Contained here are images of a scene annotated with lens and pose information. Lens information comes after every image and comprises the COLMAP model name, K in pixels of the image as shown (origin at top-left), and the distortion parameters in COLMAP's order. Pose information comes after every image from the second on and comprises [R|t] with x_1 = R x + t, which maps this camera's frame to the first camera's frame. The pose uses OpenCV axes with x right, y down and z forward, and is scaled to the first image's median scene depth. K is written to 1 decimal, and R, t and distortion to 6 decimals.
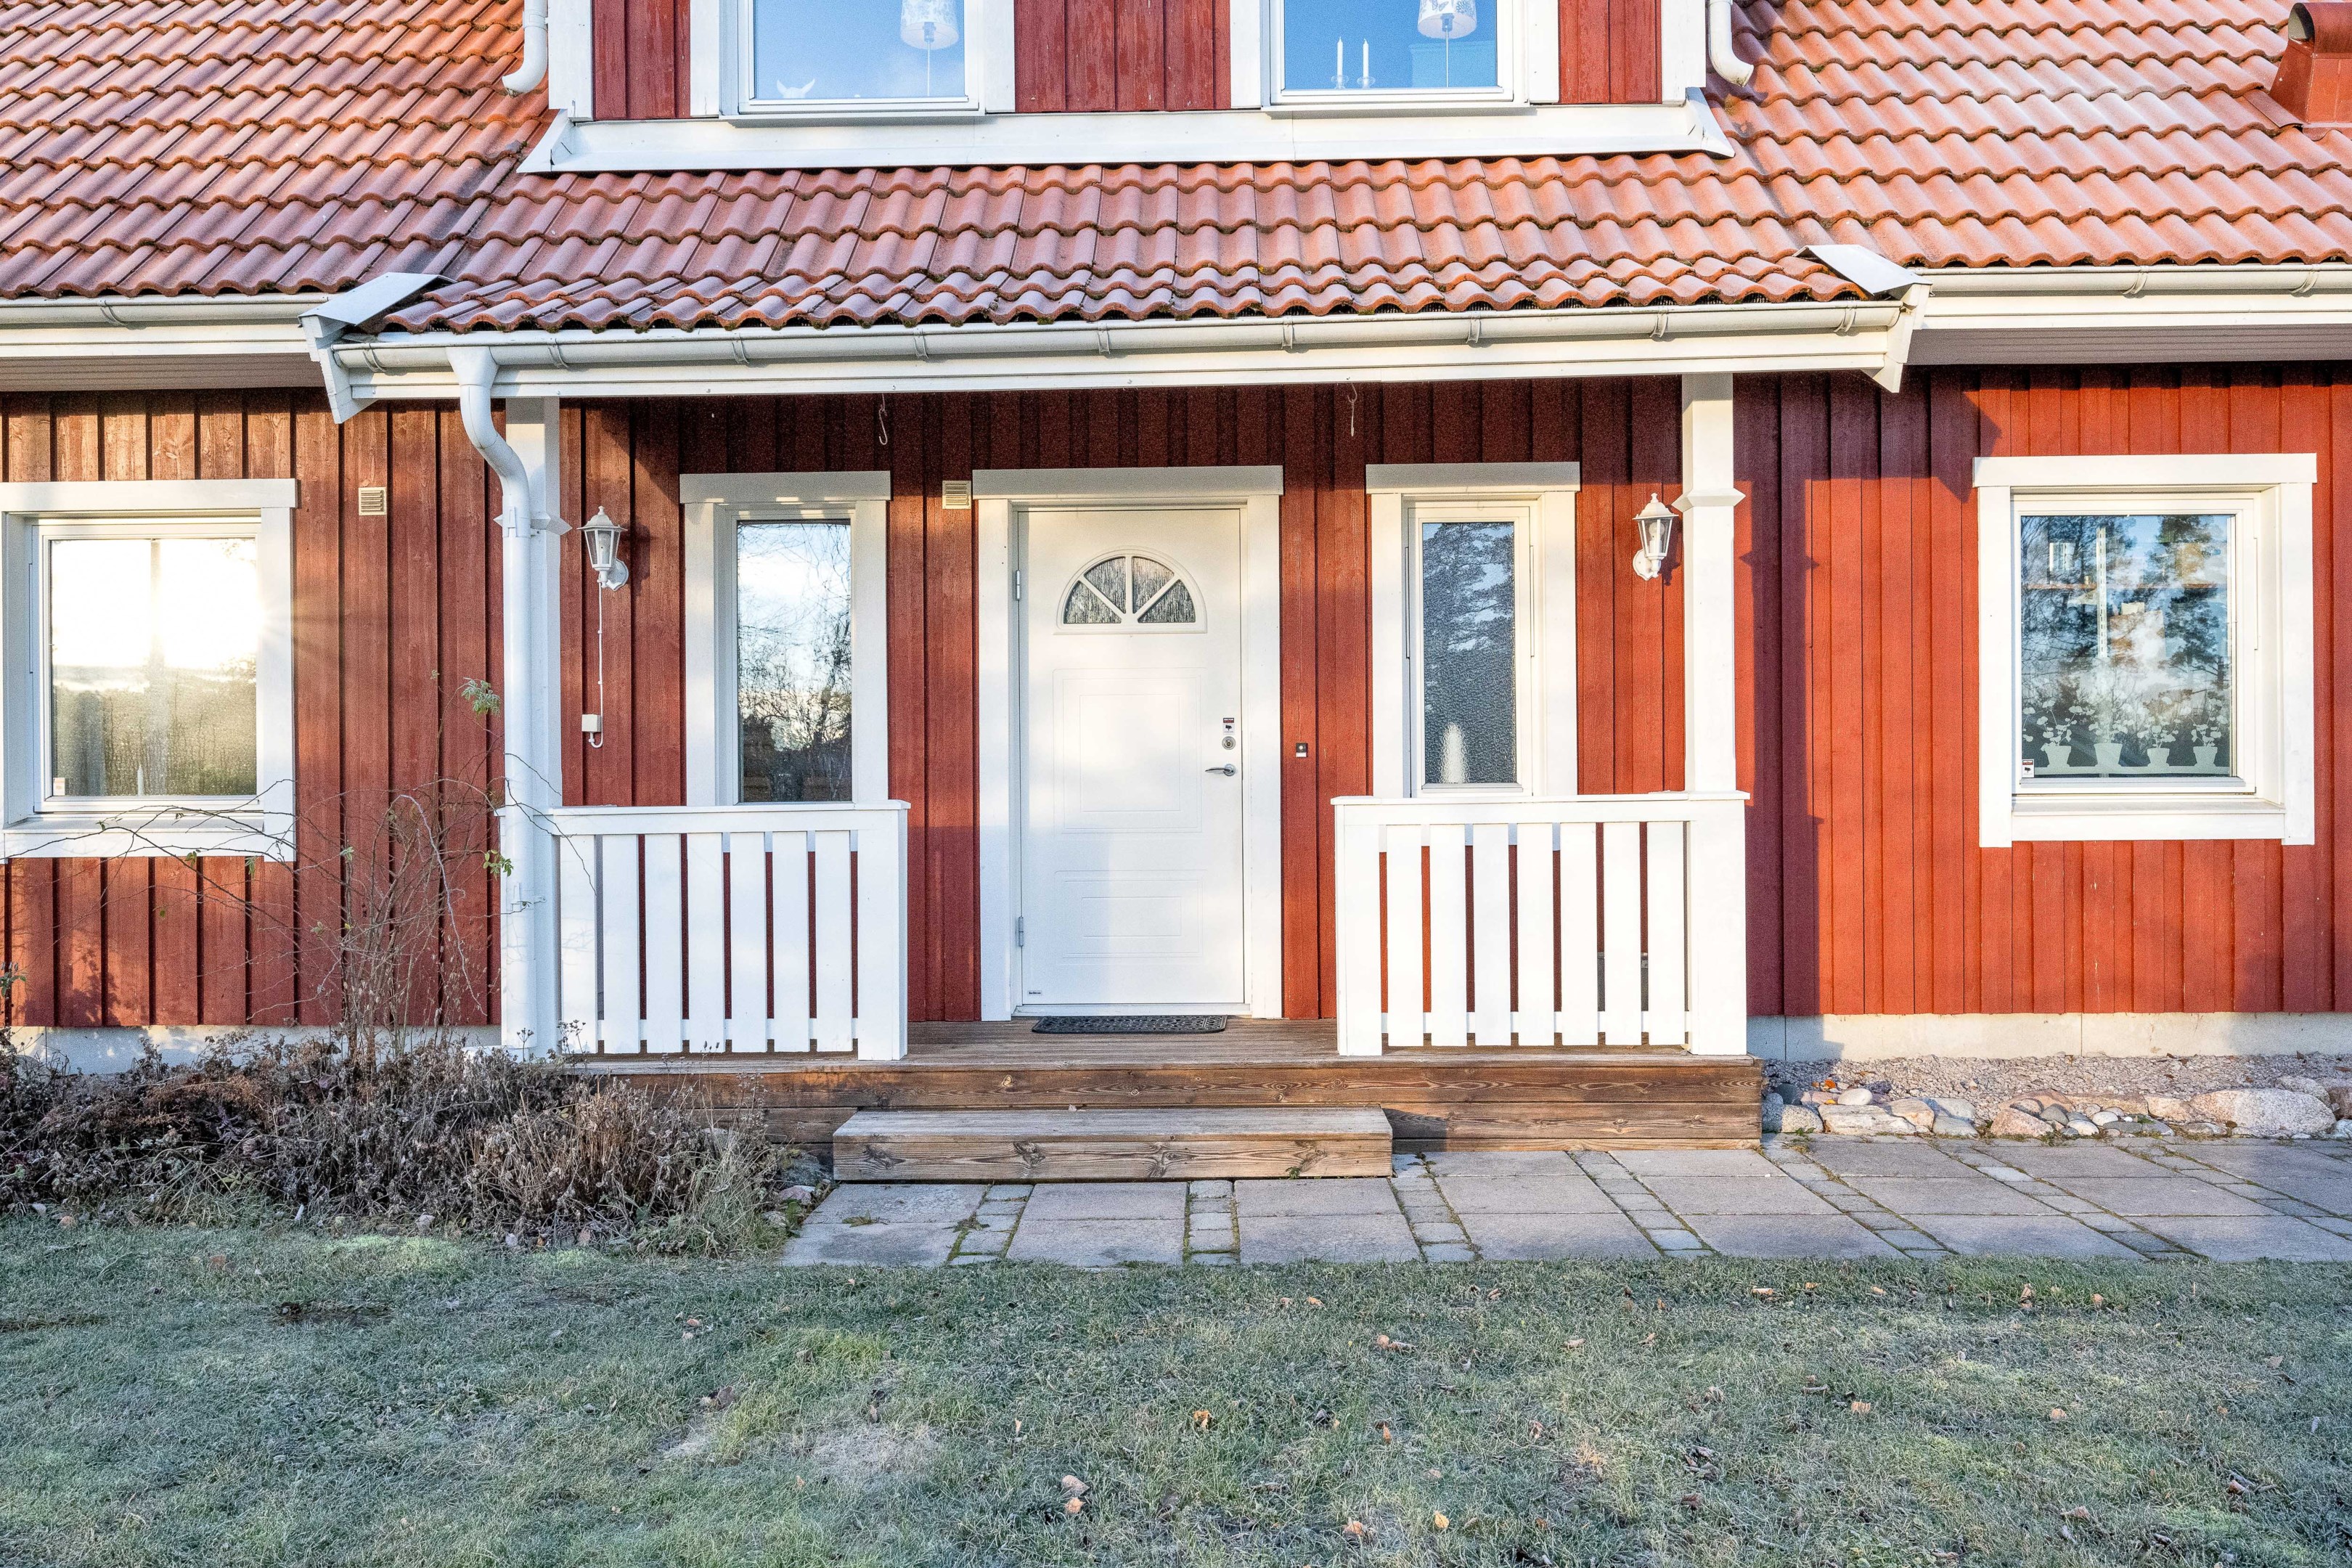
lens RADIAL K [[1607.8, 0, 1172.6], [0, 1607.8, 778.4], [0, 0, 1]] dist [-0.011975, -0.003052]
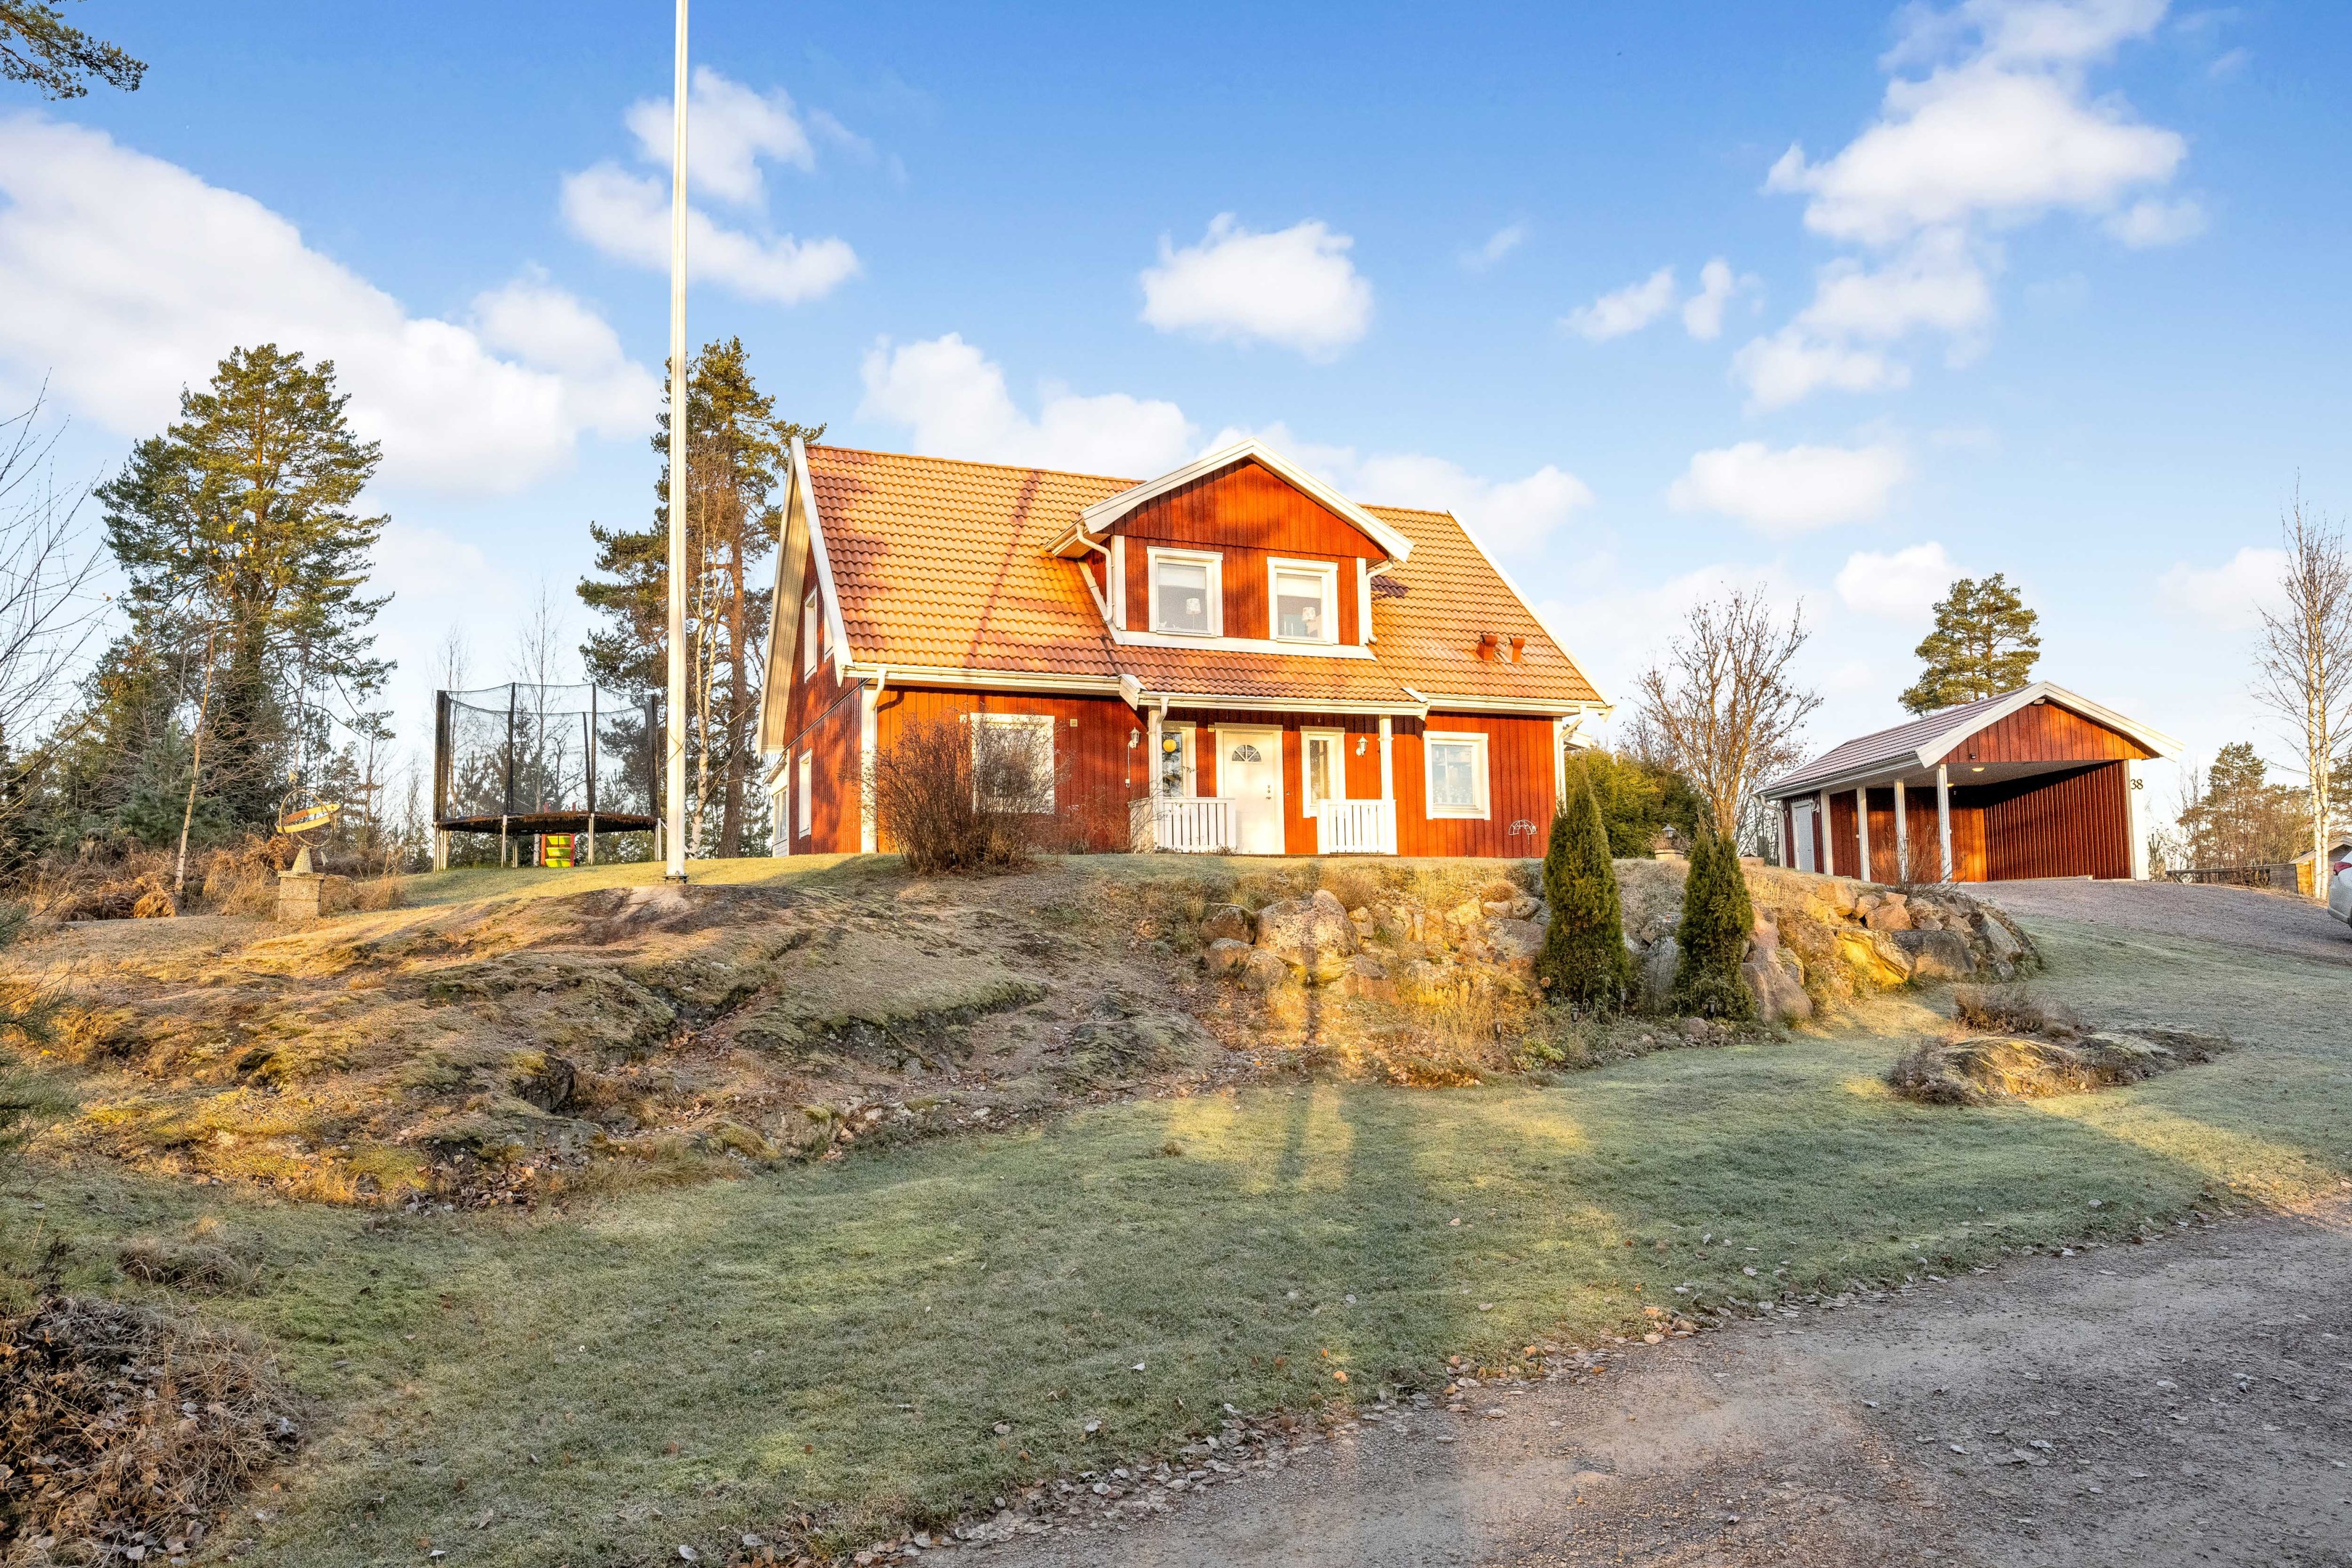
lens RADIAL K [[1424.5, 0, 1177.0], [0, 1424.5, 785.4], [0, 0, 1]] dist [0.000039, -0.000218]
pose [[0.913367, 0.030835, 0.405969, -1.693248], [0.011095, 0.994872, -0.100527, 0.334016], [-0.406987, 0.096322, 0.908341, -2.255369]]
